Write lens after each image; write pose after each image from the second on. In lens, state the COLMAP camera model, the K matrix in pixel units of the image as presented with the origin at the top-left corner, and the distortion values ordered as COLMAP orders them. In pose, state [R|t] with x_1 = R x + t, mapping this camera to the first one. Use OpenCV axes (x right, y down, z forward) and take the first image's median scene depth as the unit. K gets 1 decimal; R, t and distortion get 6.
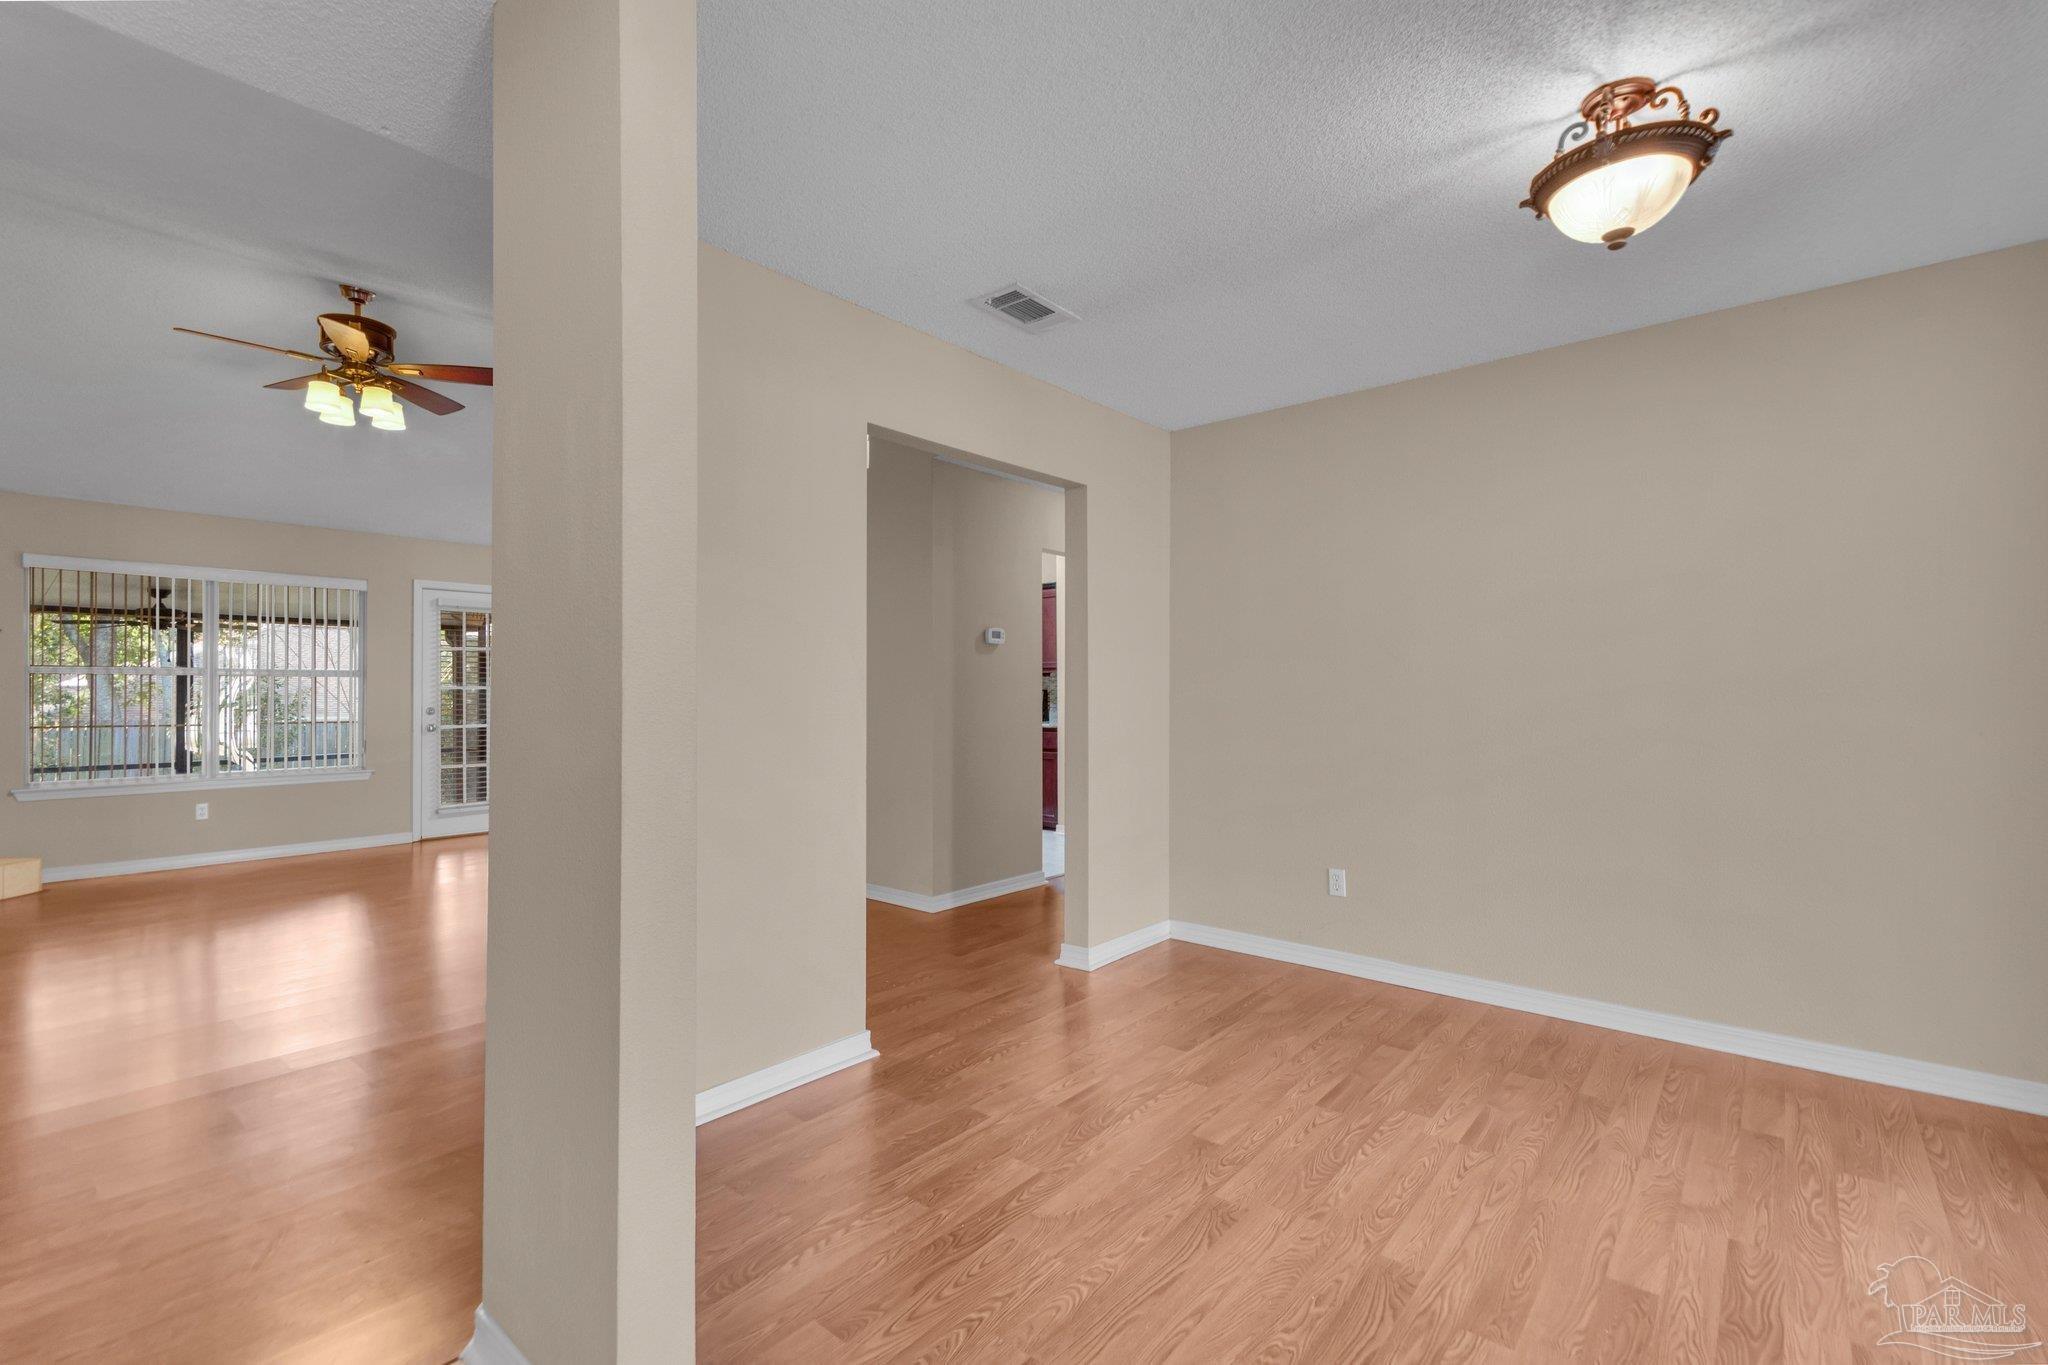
lens RADIAL K [[896.5, 0, 1021.3], [0, 896.5, 680.8], [0, 0, 1]] dist [0.001904, -0.000558]
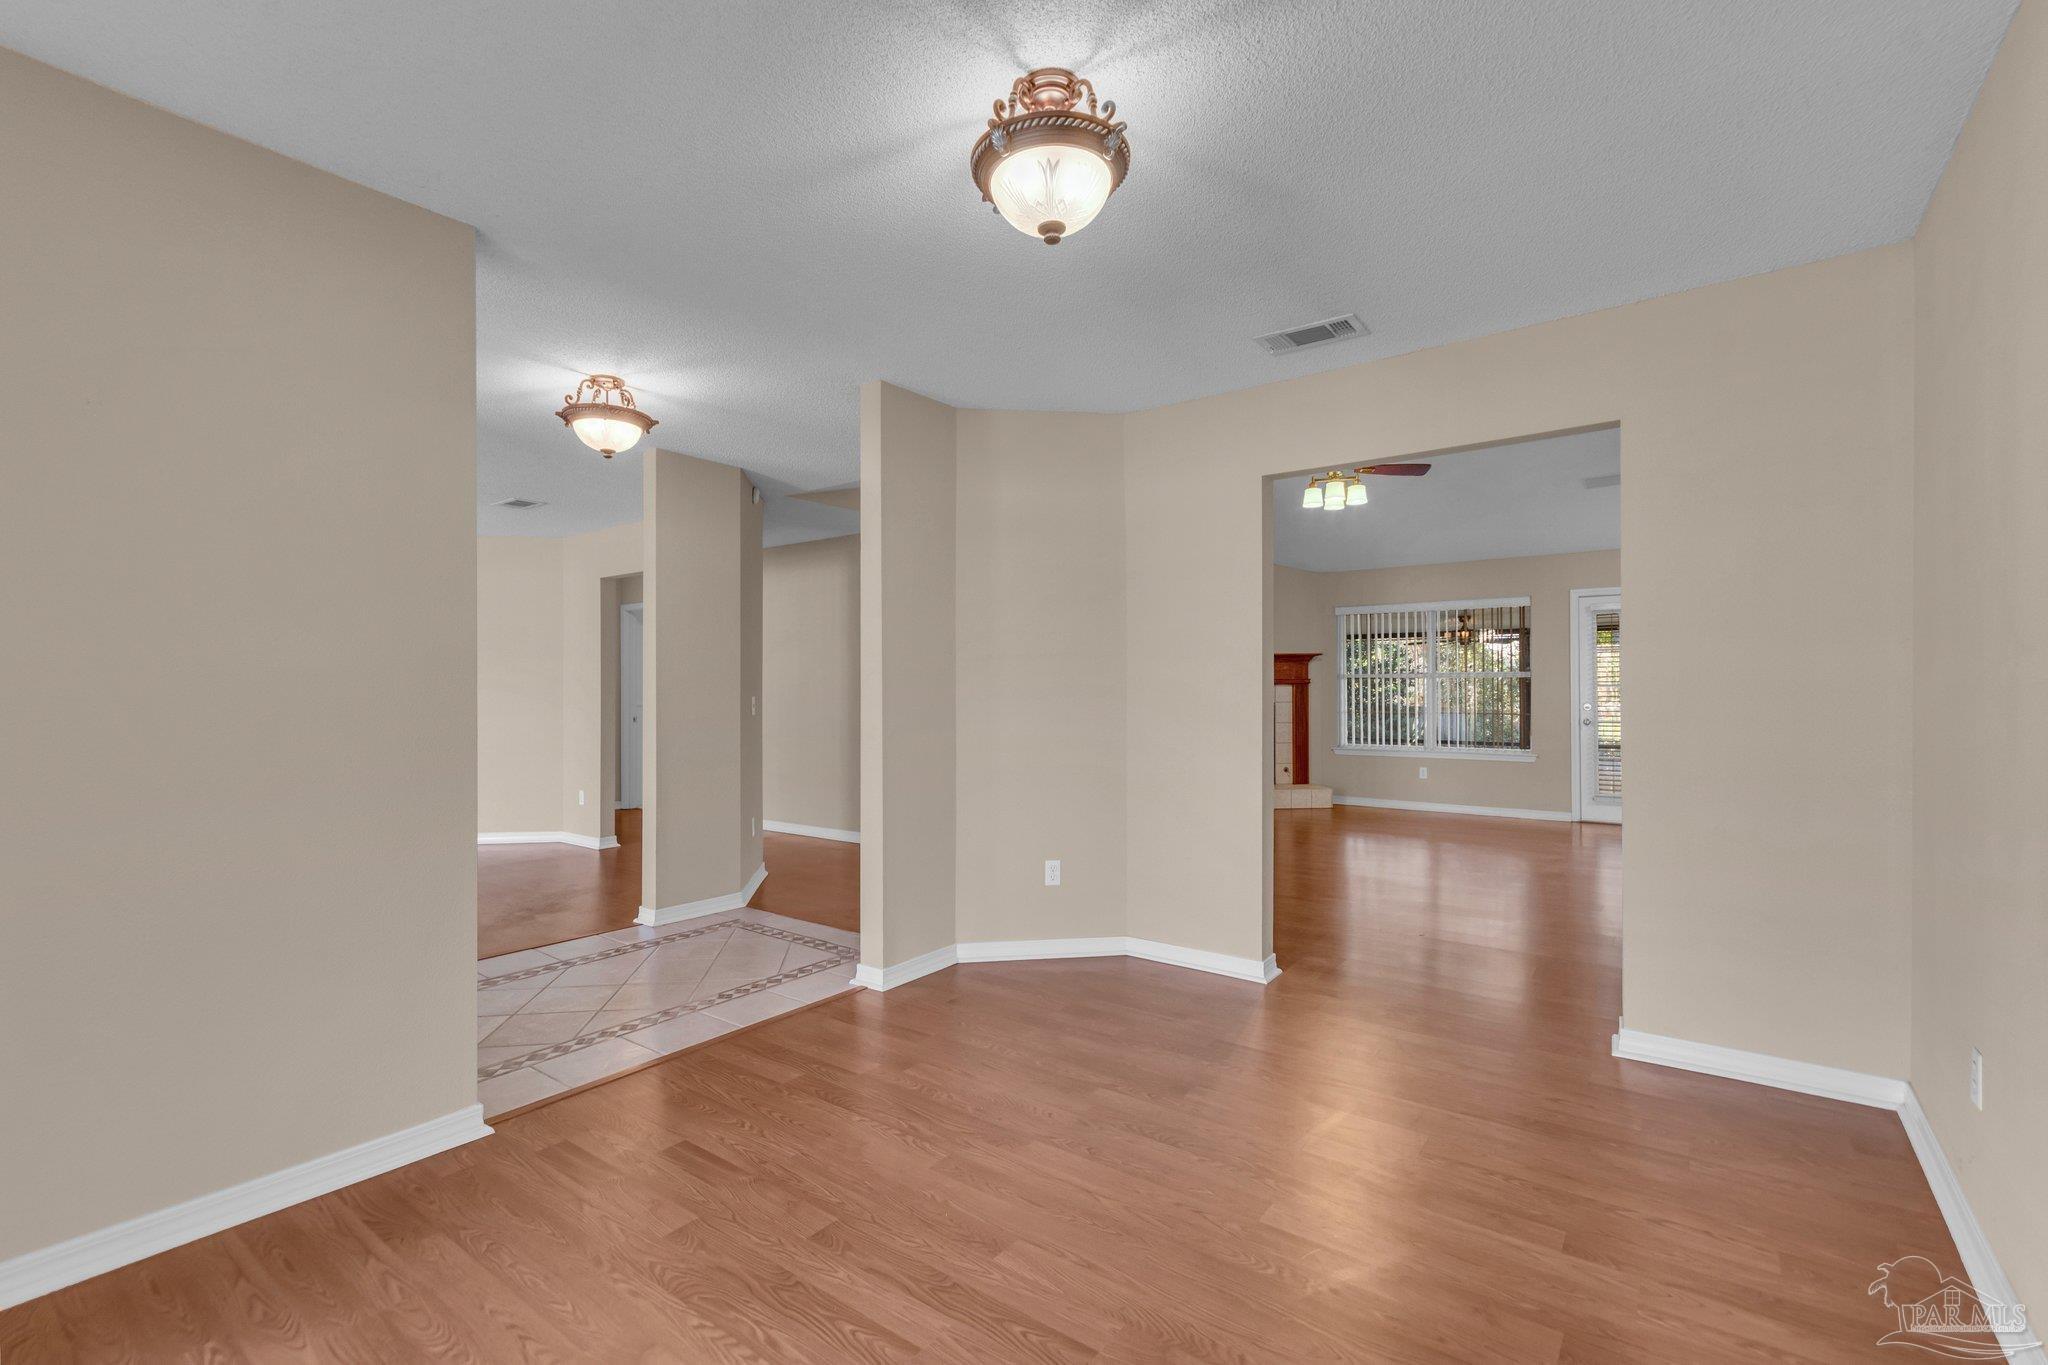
lens RADIAL K [[896.5, 0, 1012.5], [0, 896.5, 675.0], [0, 0, 1]] dist [0.001904, -0.000558]
pose [[0.063690, -0.015903, -0.997843, 1.075198], [0.014022, 0.999789, -0.015039, 0.002839], [0.997871, -0.013034, 0.063900, 0.578758]]
